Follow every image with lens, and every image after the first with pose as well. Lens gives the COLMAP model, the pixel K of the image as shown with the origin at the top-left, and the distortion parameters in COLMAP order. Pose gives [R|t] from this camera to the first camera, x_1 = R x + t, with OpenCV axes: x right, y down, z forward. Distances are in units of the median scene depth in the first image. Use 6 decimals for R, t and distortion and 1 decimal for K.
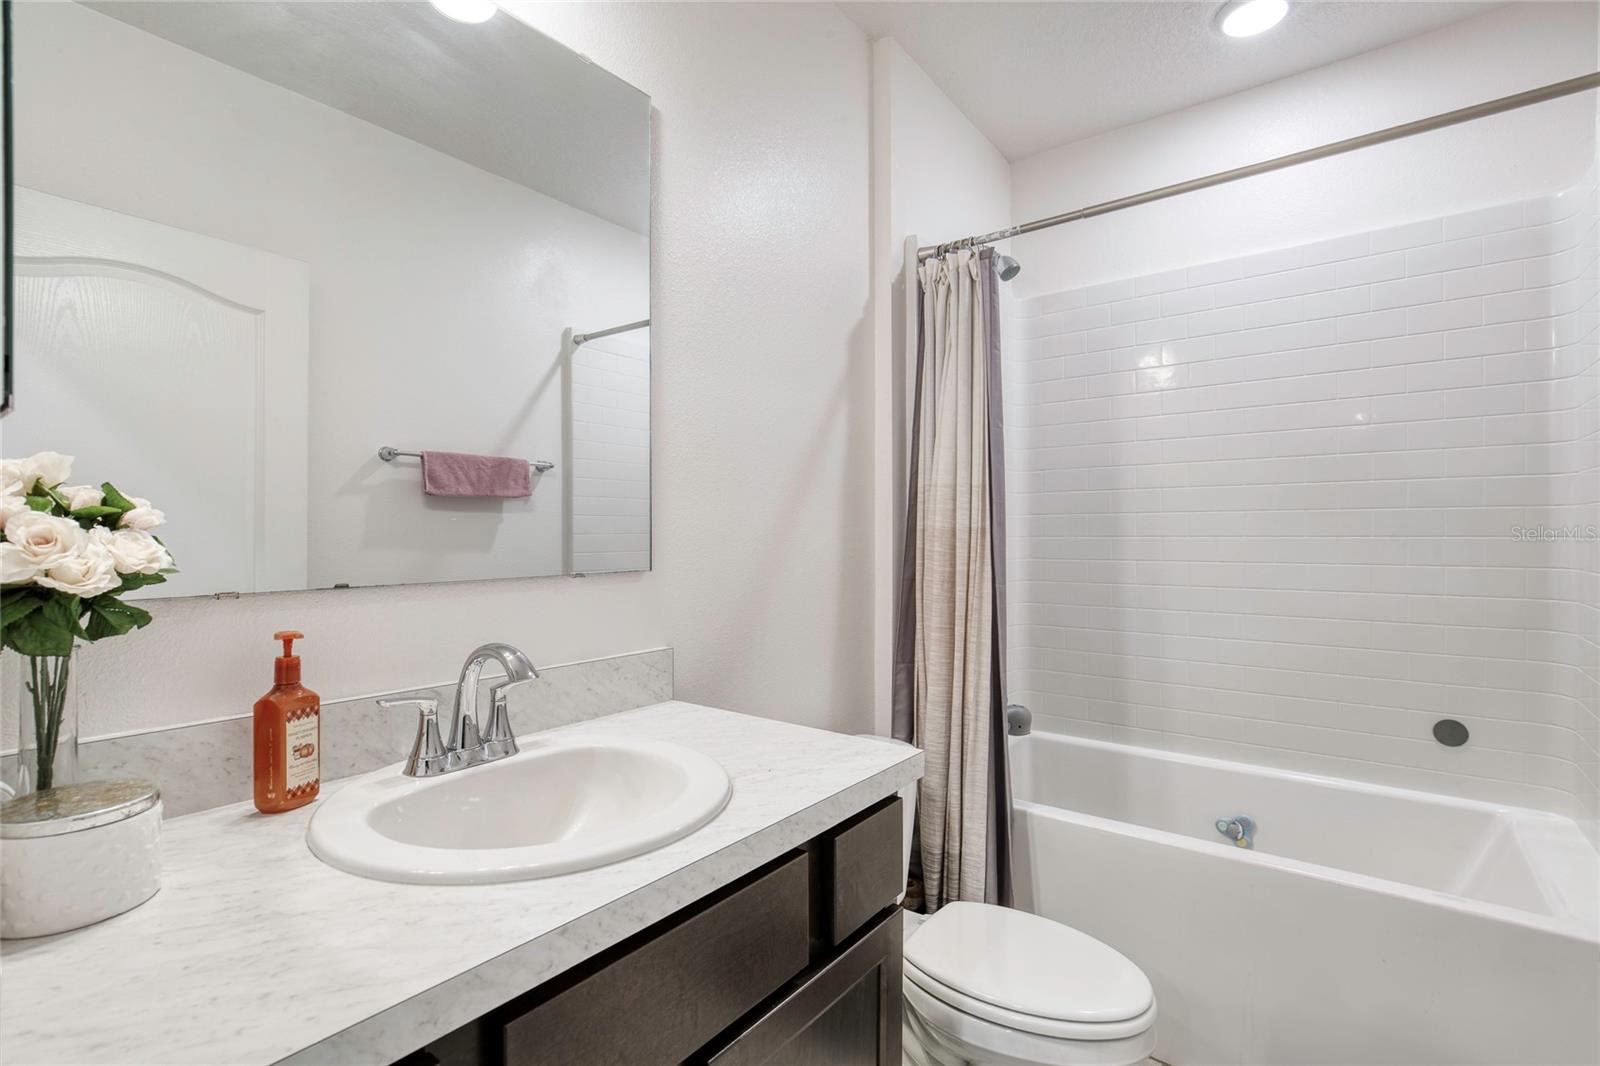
lens RADIAL K [[730.2, 0, 795.8], [0, 730.2, 533.0], [0, 0, 1]] dist [-0.007778, 0.000915]
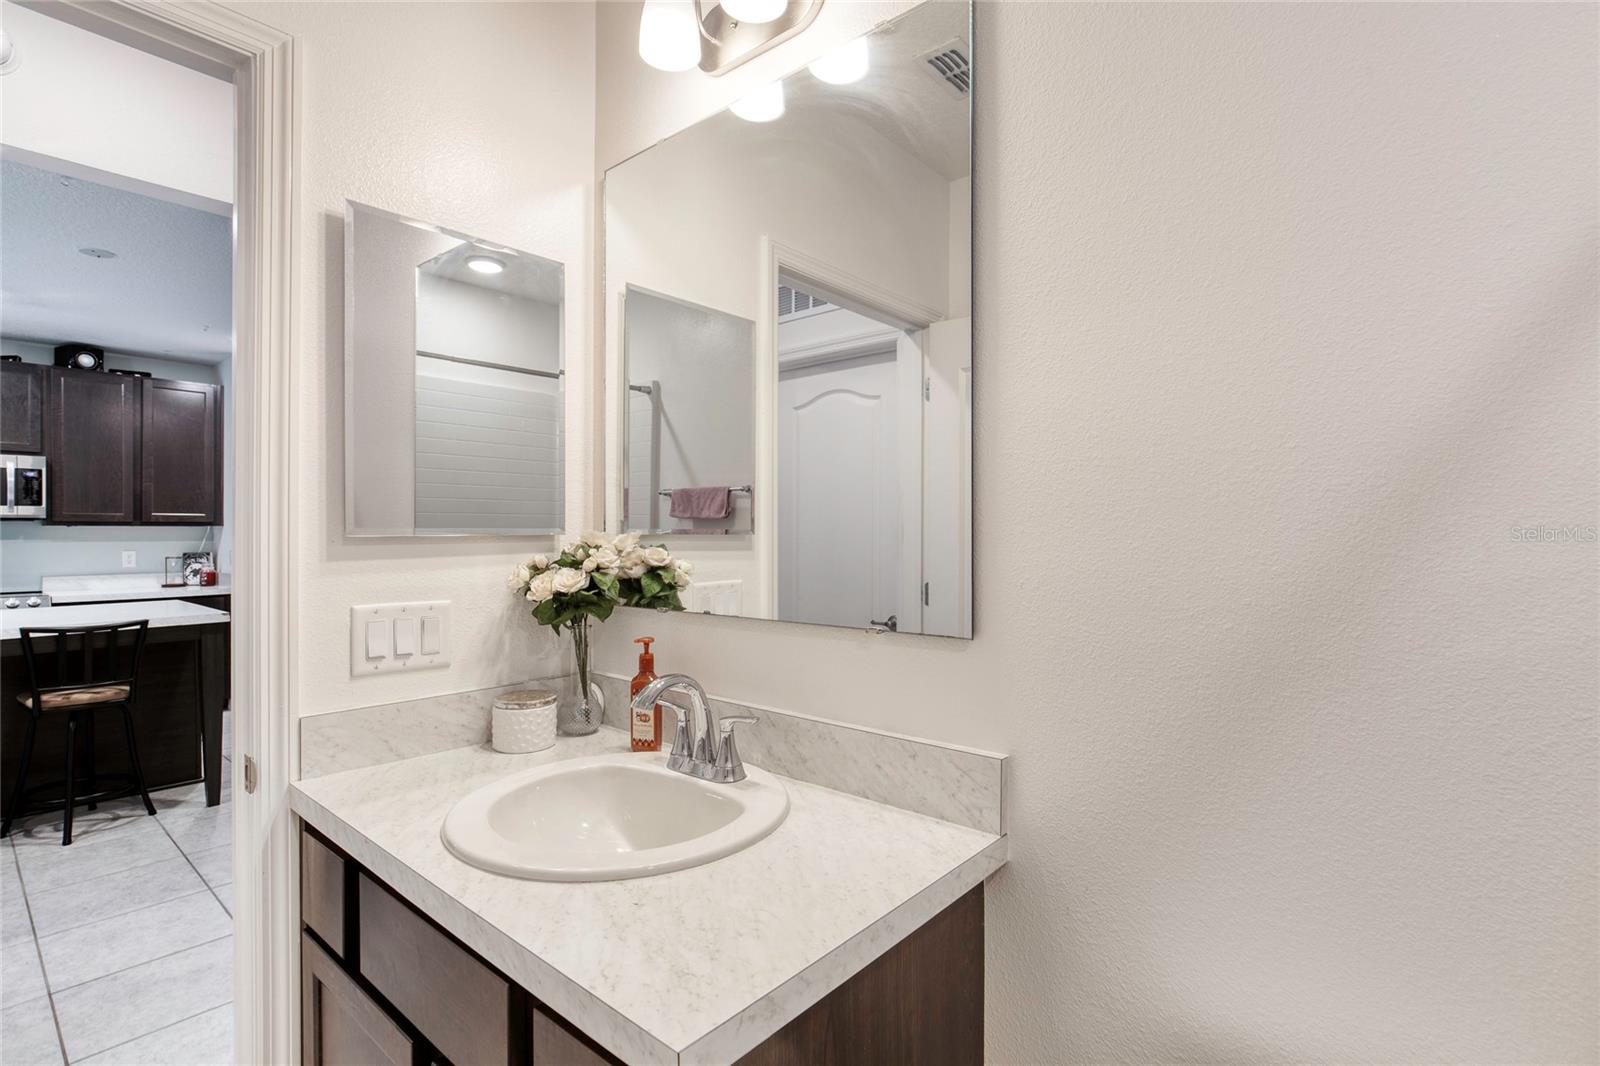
lens RADIAL K [[730.2, 0, 798.8], [0, 730.2, 534.9], [0, 0, 1]] dist [-0.007778, 0.000915]
pose [[-0.019268, -0.006473, -0.999793, 0.702835], [-0.007657, 0.999951, -0.006326, -0.062607], [0.999785, 0.007534, -0.019317, 1.120723]]
